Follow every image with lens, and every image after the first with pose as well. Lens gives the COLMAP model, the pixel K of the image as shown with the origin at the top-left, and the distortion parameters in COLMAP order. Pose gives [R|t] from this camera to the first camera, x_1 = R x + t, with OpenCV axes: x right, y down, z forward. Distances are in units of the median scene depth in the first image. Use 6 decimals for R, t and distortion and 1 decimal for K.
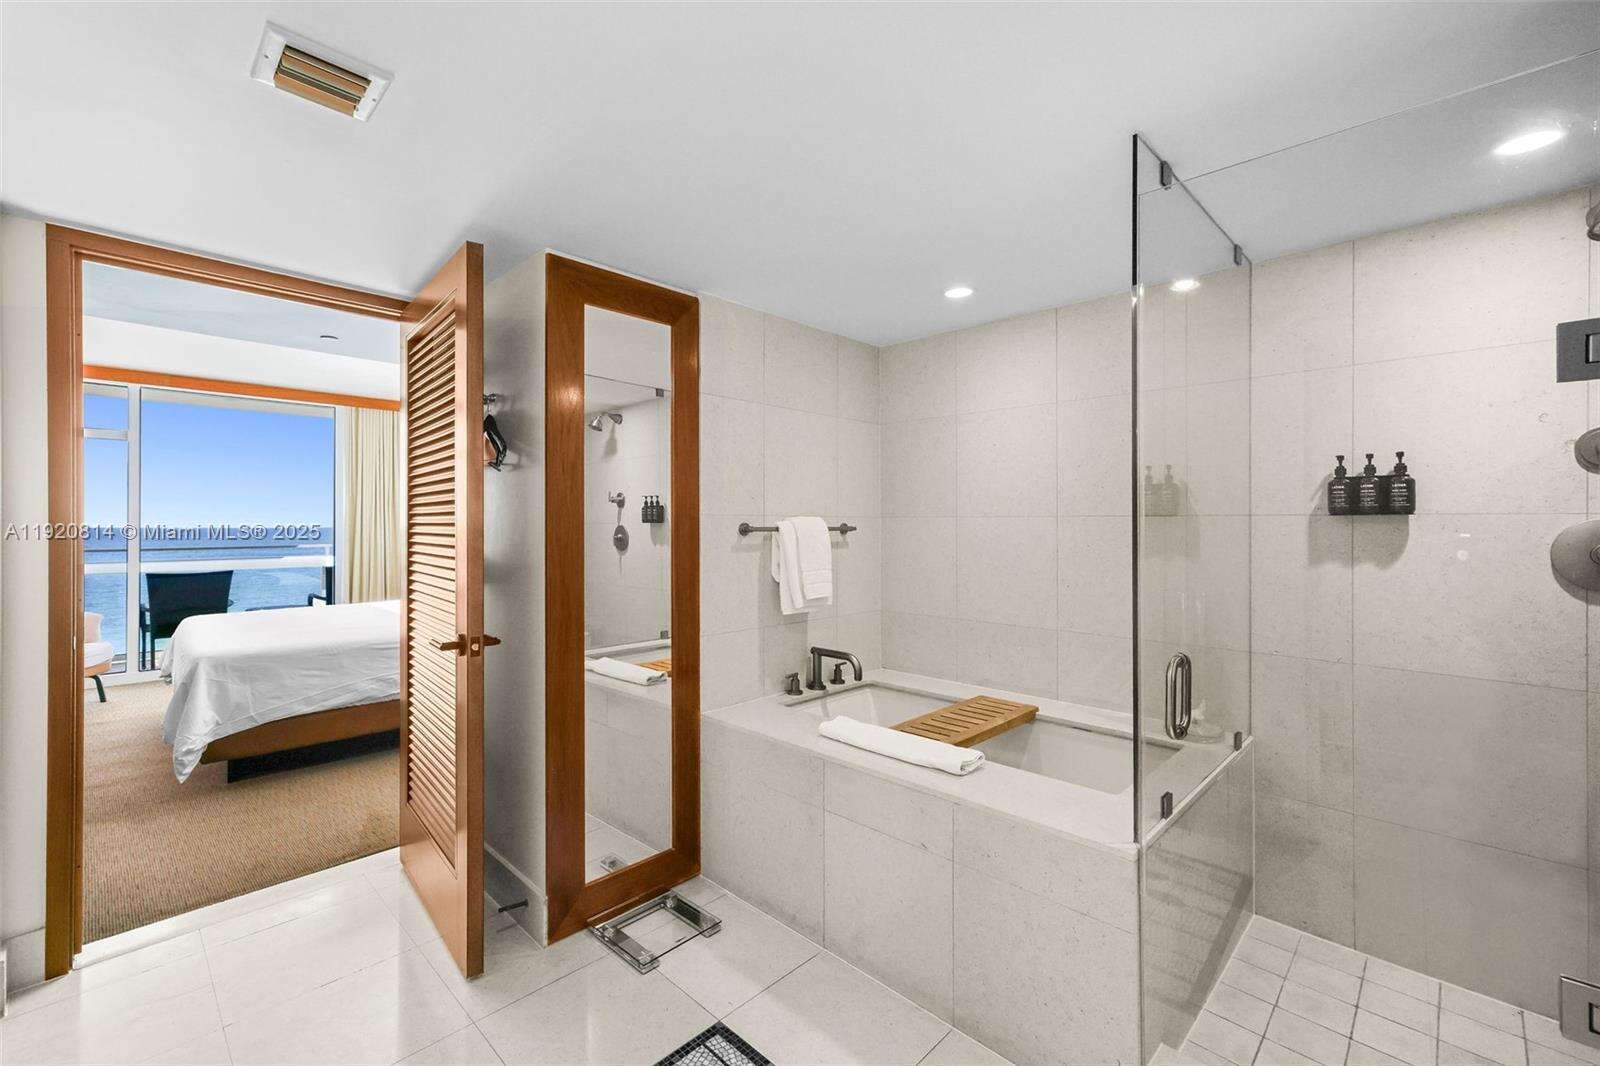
lens RADIAL K [[695.0, 0, 800.0], [0, 695.0, 533.0], [0, 0, 1]] dist [0.001074, 0.000374]
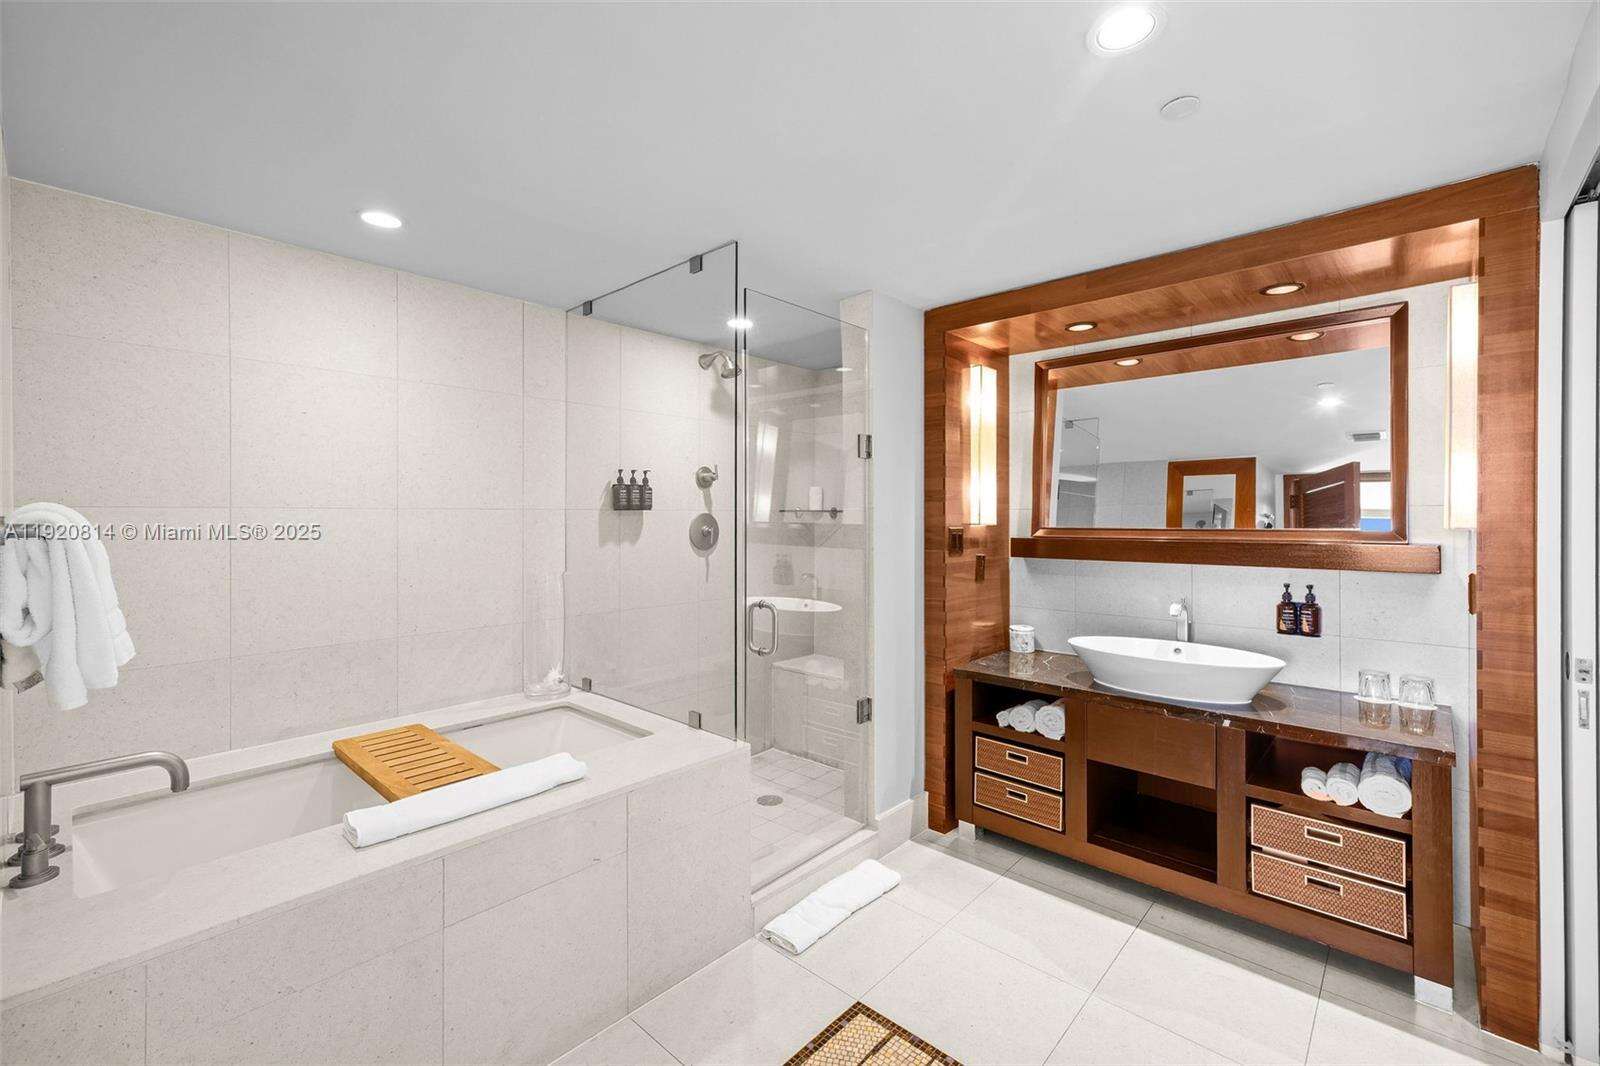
lens RADIAL K [[695.0, 0, 800.0], [0, 695.0, 533.0], [0, 0, 1]] dist [0.001074, 0.000374]
pose [[-0.068452, -0.021134, 0.997431, -0.723147], [0.015068, 0.999640, 0.022214, -0.004500], [-0.997541, 0.016550, -0.068109, 0.744491]]
